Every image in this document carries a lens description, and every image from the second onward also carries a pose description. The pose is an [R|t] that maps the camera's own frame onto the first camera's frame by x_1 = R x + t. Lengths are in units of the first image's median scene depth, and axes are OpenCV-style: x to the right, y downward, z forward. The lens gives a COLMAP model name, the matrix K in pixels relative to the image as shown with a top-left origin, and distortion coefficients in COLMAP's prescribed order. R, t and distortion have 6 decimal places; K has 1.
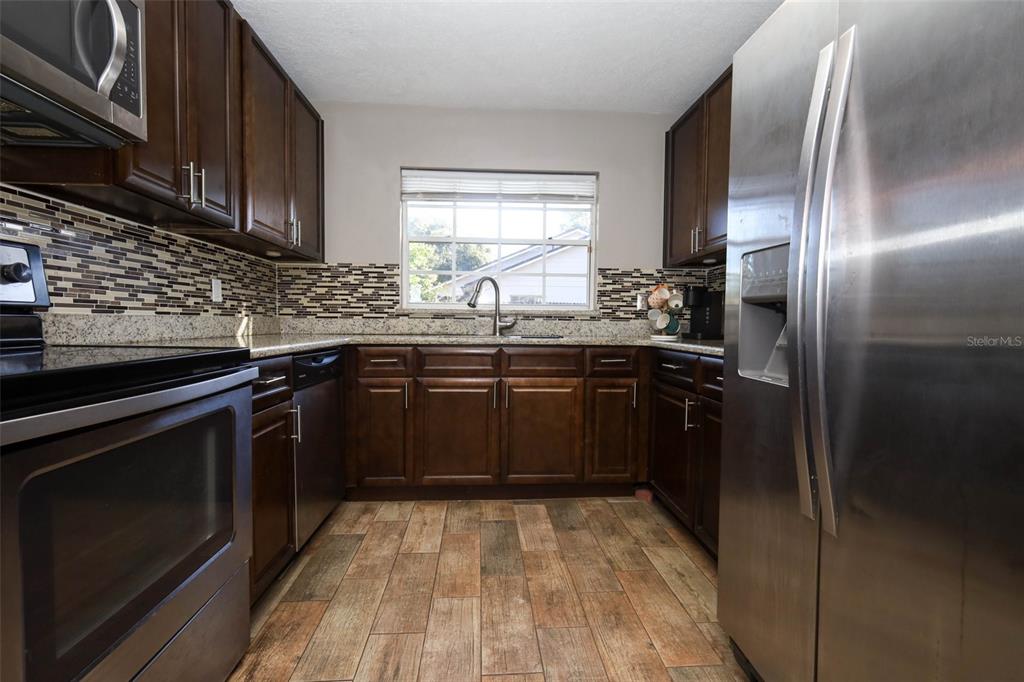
lens RADIAL K [[451.8, 0, 510.5], [0, 451.8, 340.3], [0, 0, 1]] dist [0.000824, 0.000139]
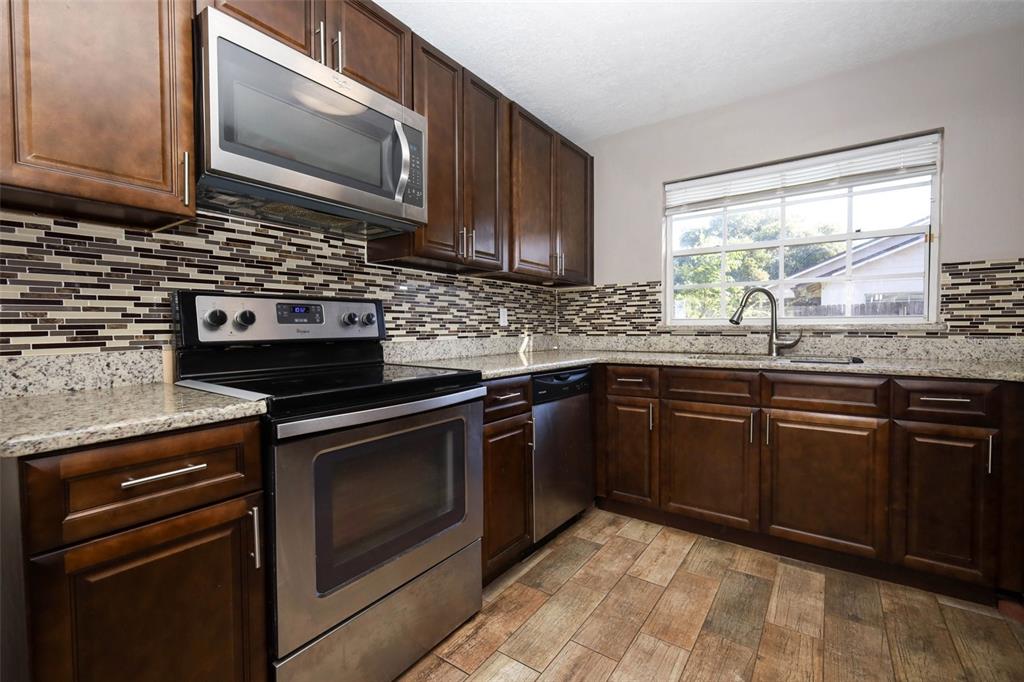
lens RADIAL K [[447.2, 0, 511.0], [0, 447.2, 340.1], [0, 0, 1]] dist [0.001081, 0.000167]
pose [[0.770869, 0.003594, -0.636983, 0.153792], [-0.012445, 0.999878, -0.009420, -0.031793], [0.636872, 0.015188, 0.770820, 0.045431]]
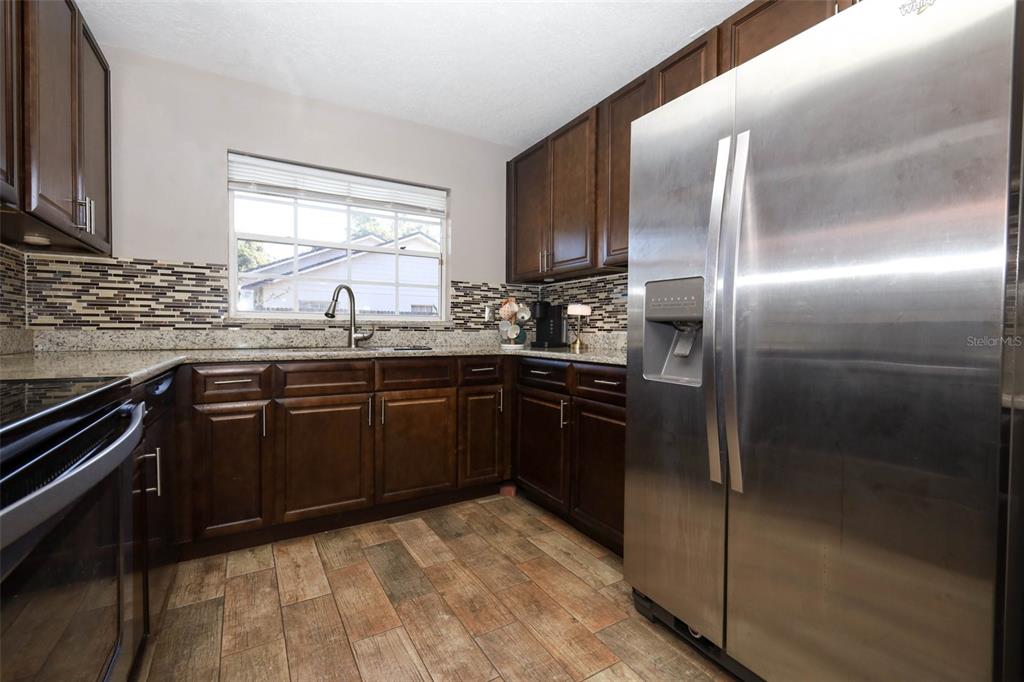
lens RADIAL K [[442.5, 0, 512.0], [0, 442.5, 341.0], [0, 0, 1]] dist [0.000125, 0.000026]
pose [[0.889186, -0.014956, 0.457301, -0.190078], [0.020861, 0.999751, -0.007865, -0.012472], [-0.457070, 0.016534, 0.889277, 0.039813]]
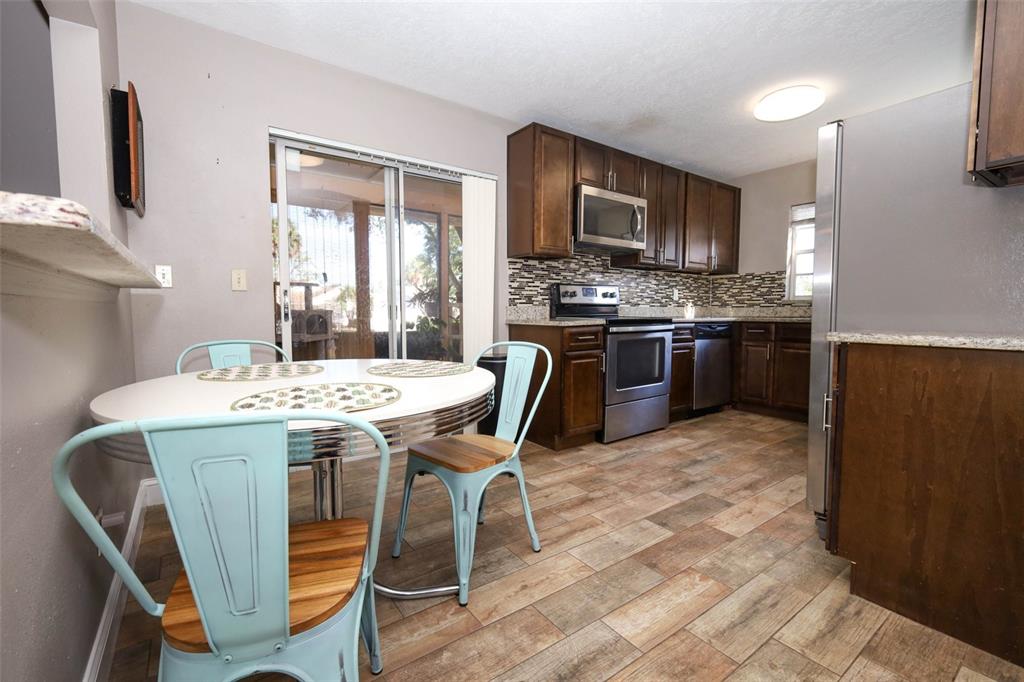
lens RADIAL K [[443.9, 0, 511.2], [0, 443.9, 342.8], [0, 0, 1]] dist [0.000903, 0.000074]
pose [[0.531061, 0.051837, -0.845747, 0.658451], [-0.030116, 0.998651, 0.042299, 0.045833], [0.846798, 0.003008, 0.531906, -0.699527]]
